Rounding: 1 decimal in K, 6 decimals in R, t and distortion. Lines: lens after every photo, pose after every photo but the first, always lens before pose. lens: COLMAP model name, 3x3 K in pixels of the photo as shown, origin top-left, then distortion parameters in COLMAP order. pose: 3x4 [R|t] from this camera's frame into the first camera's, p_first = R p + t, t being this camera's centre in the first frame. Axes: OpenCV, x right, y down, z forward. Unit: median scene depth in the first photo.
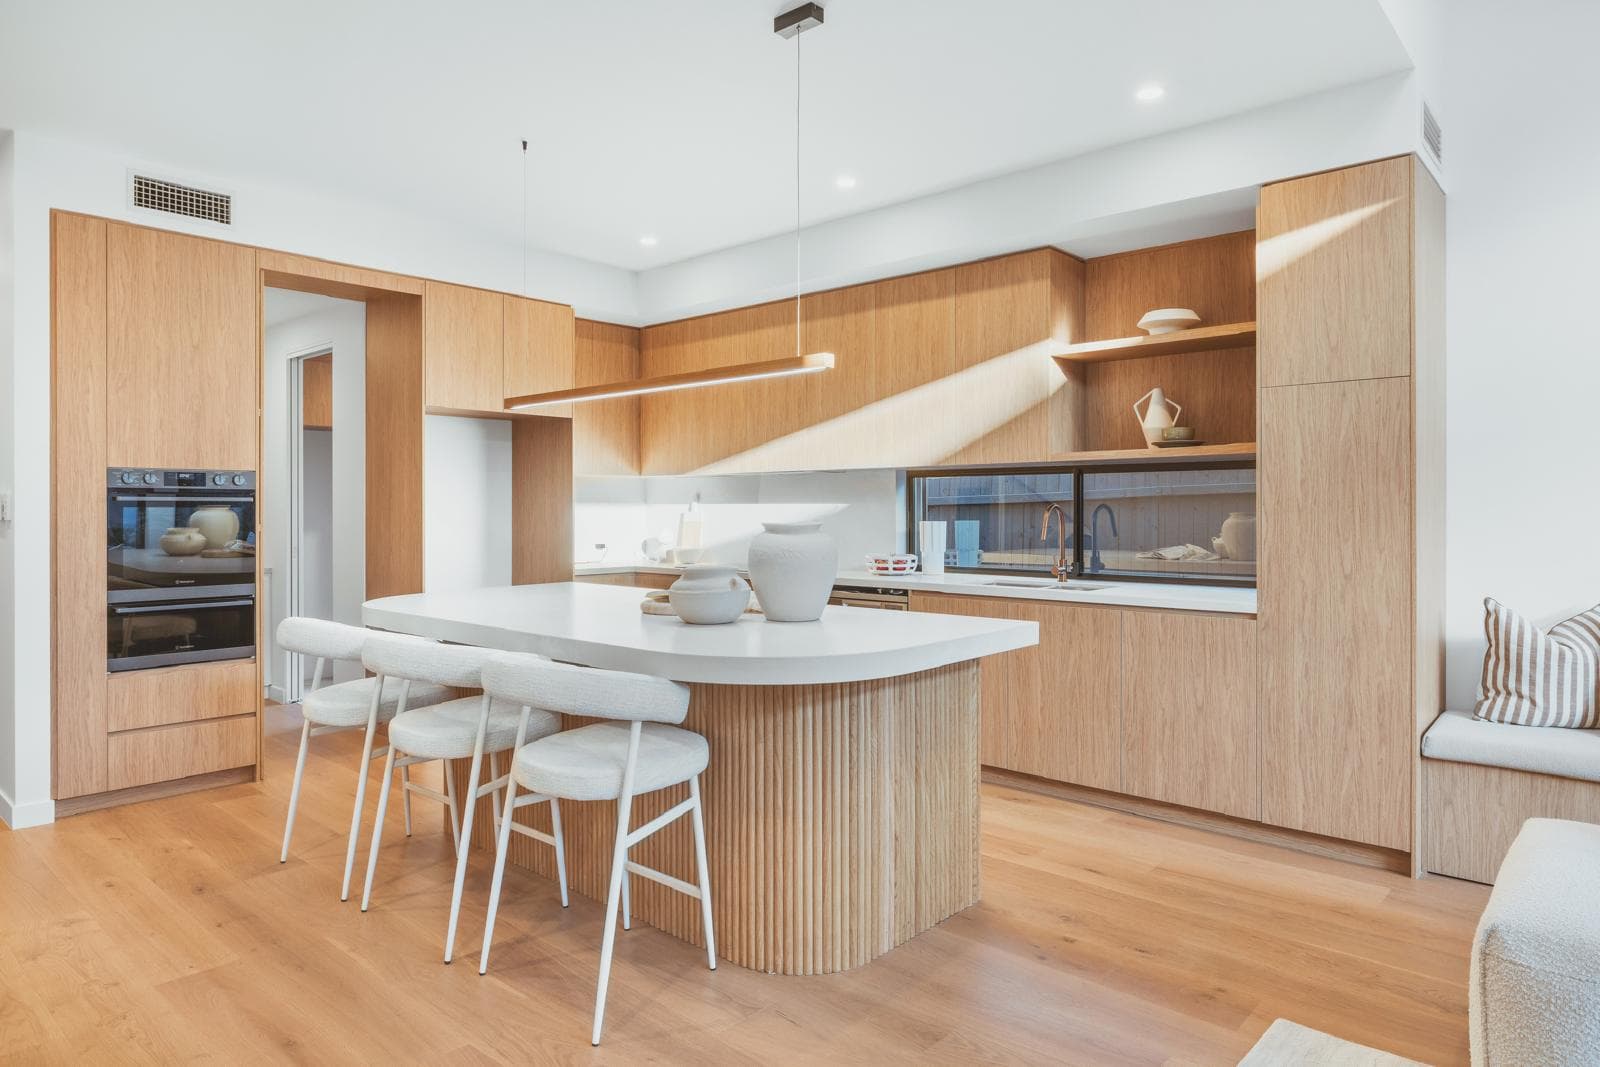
lens RADIAL K [[976.4, 0, 800.4], [0, 976.4, 513.6], [0, 0, 1]] dist [-0.001232, -0.000178]
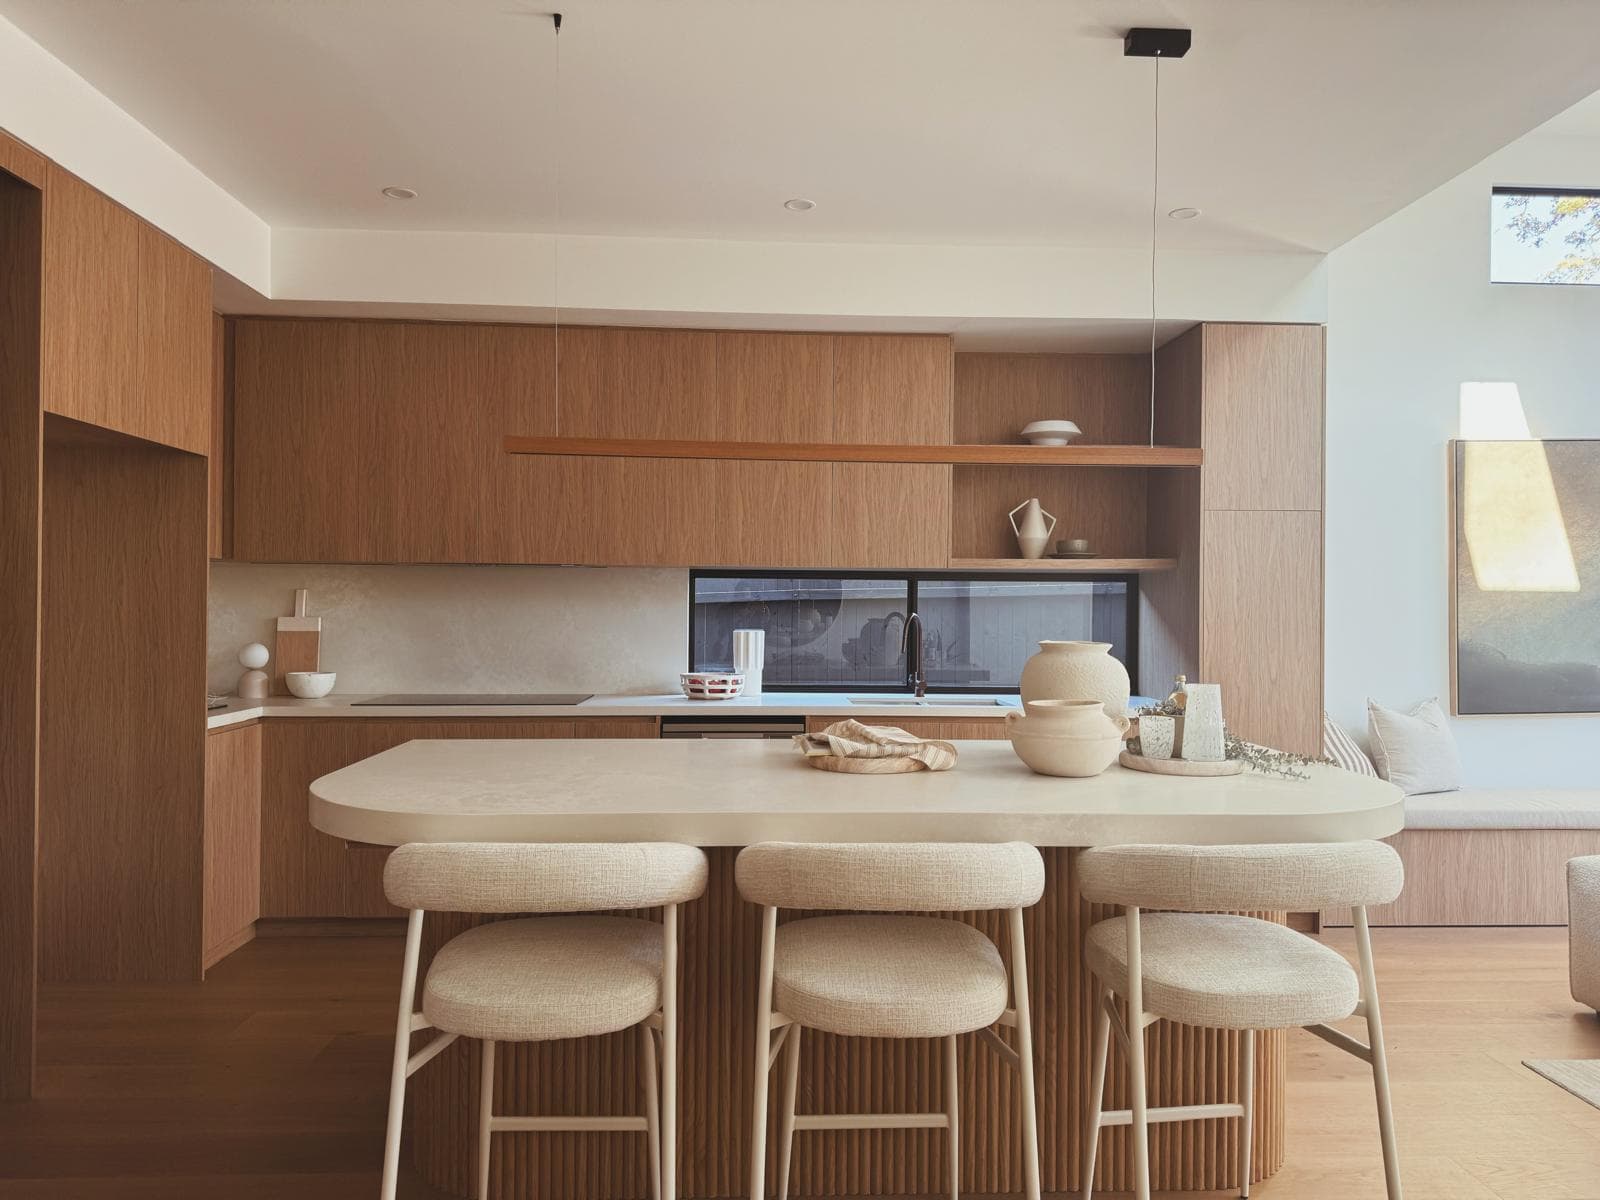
lens RADIAL K [[1182.0, 0, 799.6], [0, 1182.0, 619.3], [0, 0, 1]] dist [0.003893, 0.000427]
pose [[0.722962, 0.010135, 0.690814, -0.633190], [-0.008999, 0.999946, -0.005253, 0.002954], [-0.690829, -0.002419, 0.723014, 0.301750]]
